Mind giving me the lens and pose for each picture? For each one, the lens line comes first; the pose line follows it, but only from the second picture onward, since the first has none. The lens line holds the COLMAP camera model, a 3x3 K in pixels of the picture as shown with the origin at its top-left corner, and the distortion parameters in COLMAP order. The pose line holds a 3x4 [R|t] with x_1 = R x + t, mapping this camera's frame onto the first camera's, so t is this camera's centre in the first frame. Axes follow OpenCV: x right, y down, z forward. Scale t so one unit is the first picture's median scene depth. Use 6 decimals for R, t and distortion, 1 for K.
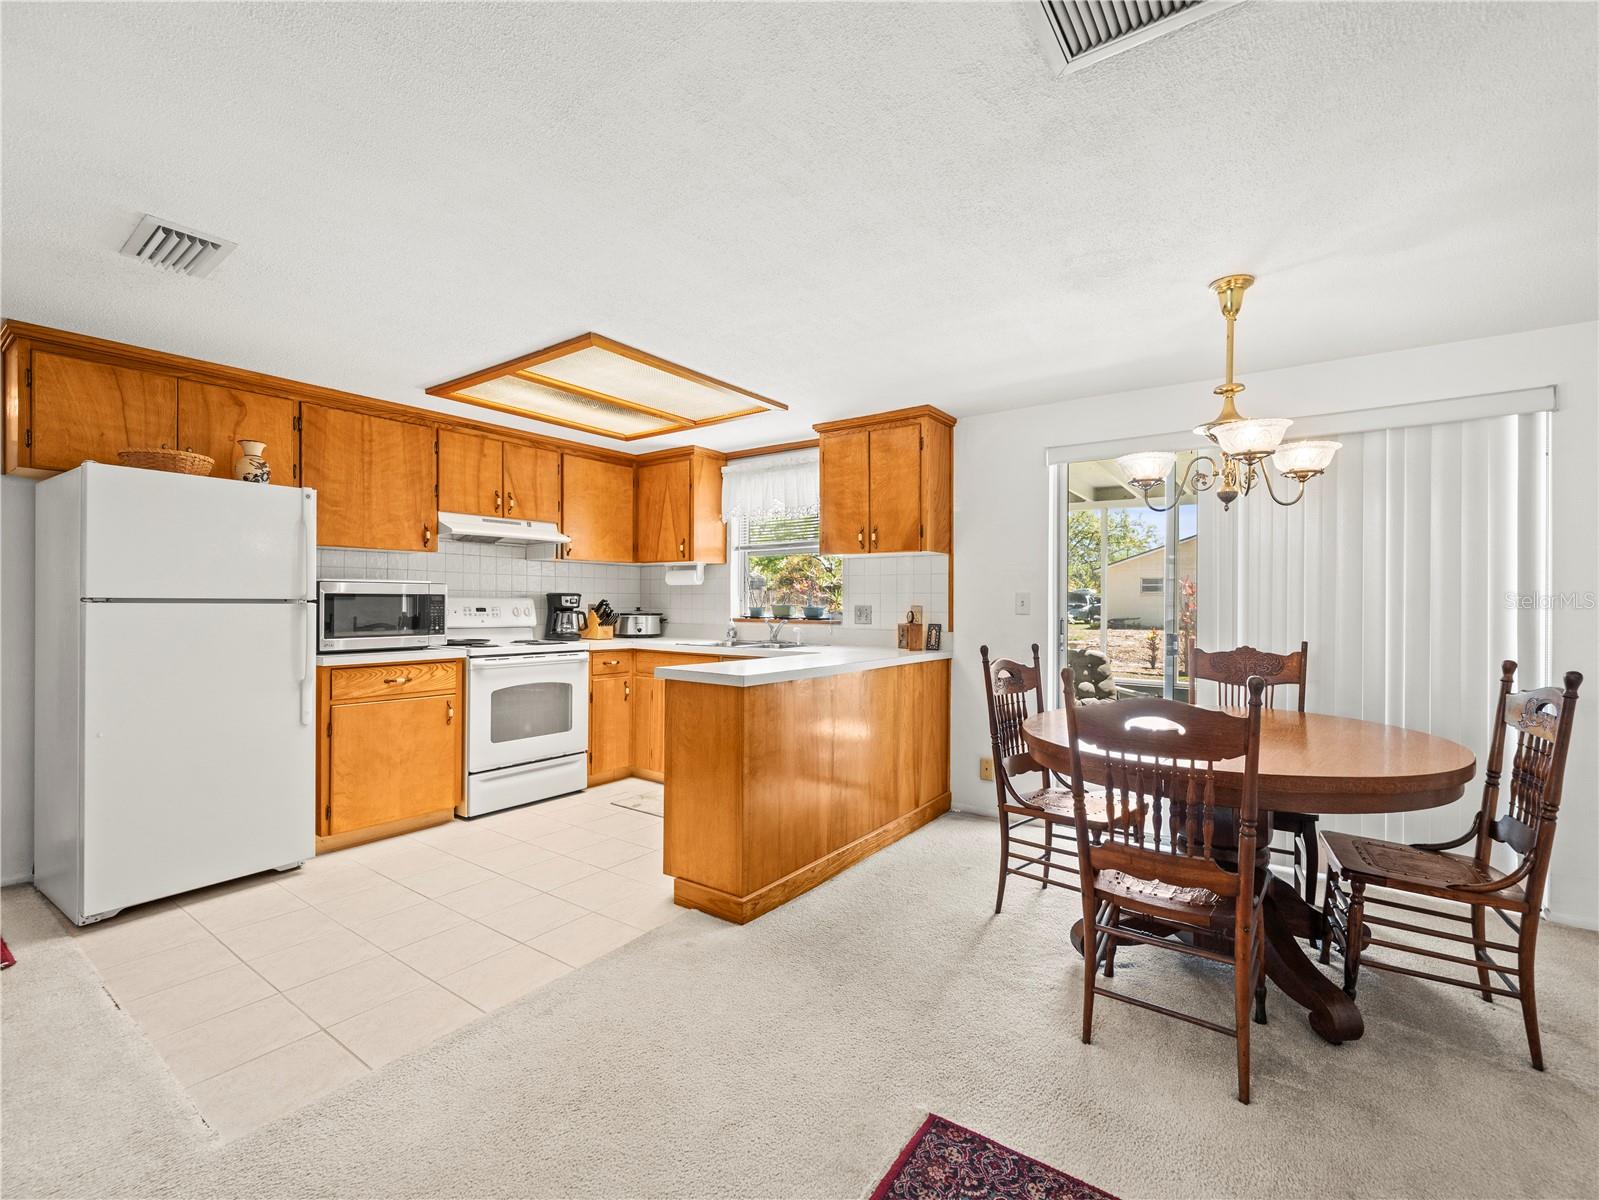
lens RADIAL K [[708.1, 0, 794.6], [0, 708.1, 602.0], [0, 0, 1]] dist [-0.000449, -0.000361]
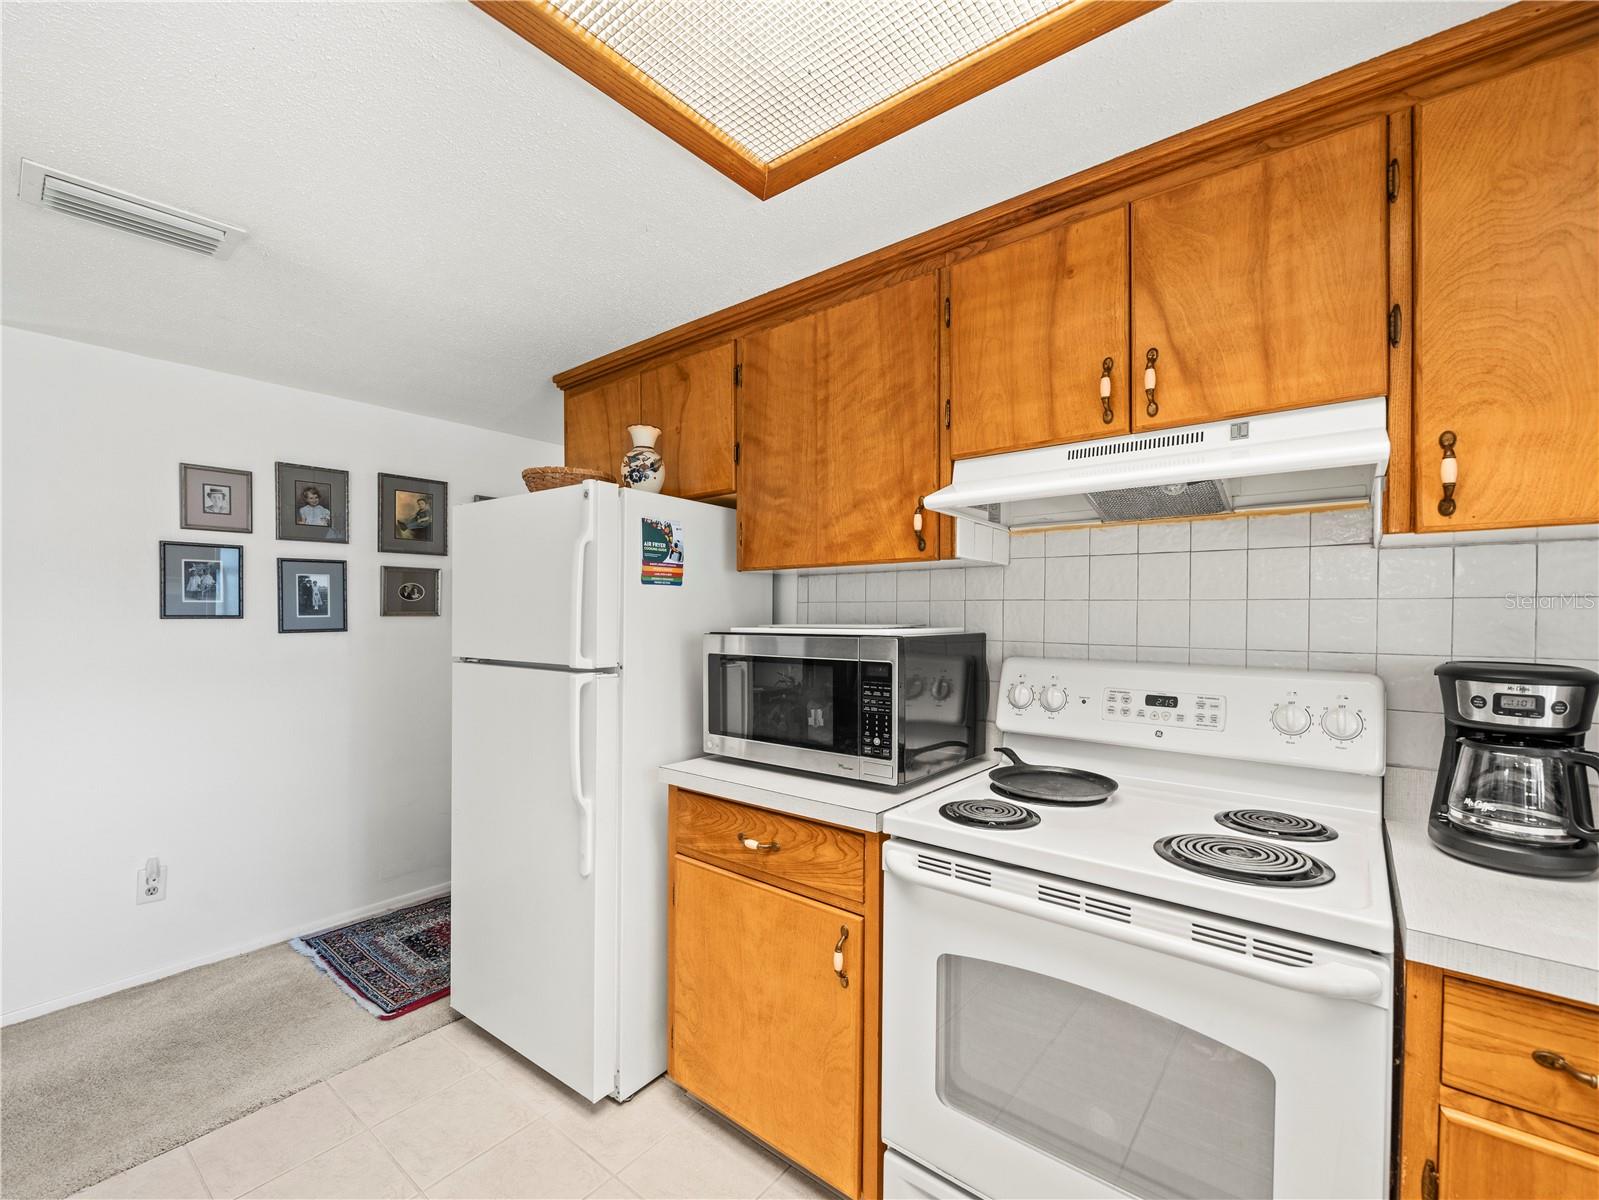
lens RADIAL K [[694.7, 0, 791.9], [0, 694.7, 621.6], [0, 0, 1]] dist [-0.003674, -0.000280]
pose [[-0.052435, 0.006567, -0.998603, -0.088286], [-0.001559, 0.999977, 0.006658, -0.036450], [0.998623, 0.001906, -0.052423, 0.947202]]
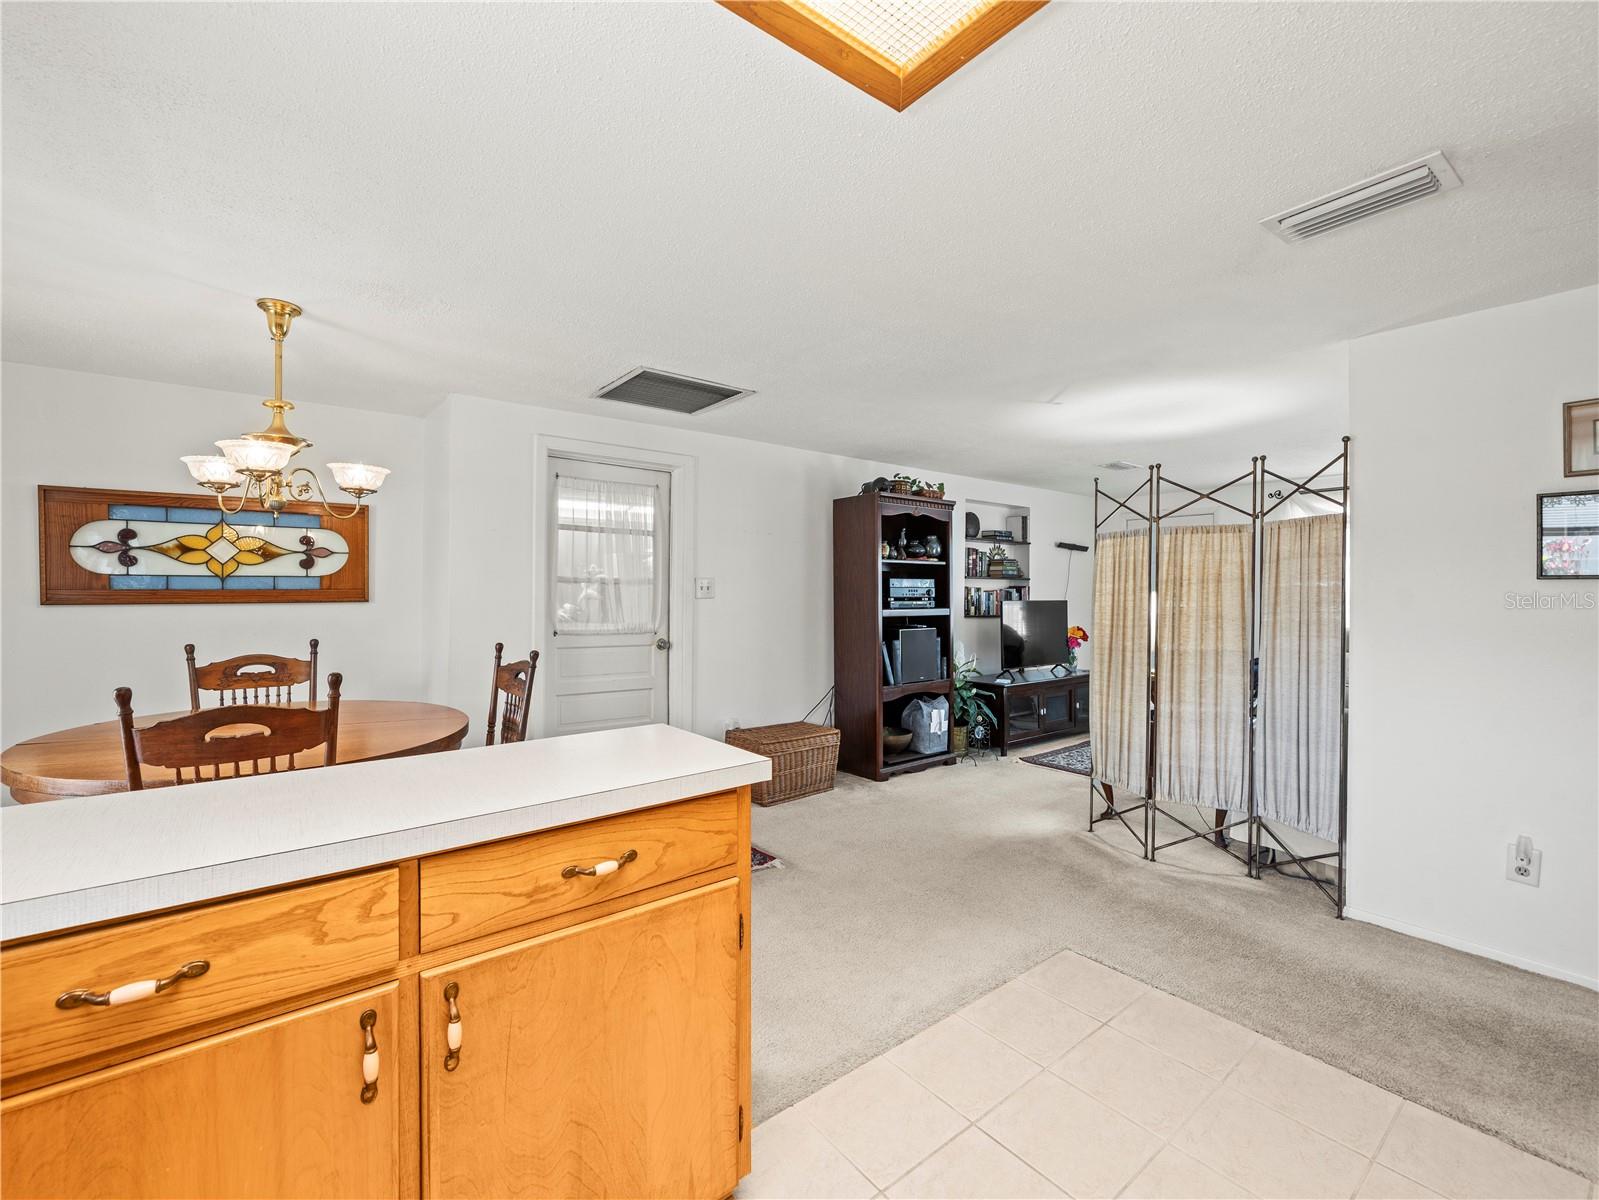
lens RADIAL K [[694.8, 0, 796.3], [0, 694.8, 589.4], [0, 0, 1]] dist [-0.002662, -0.000333]
pose [[-0.960369, -0.010376, 0.278539, -0.255788], [-0.010371, 0.999945, 0.001492, -0.019615], [-0.278539, -0.001456, -0.960424, 1.069765]]
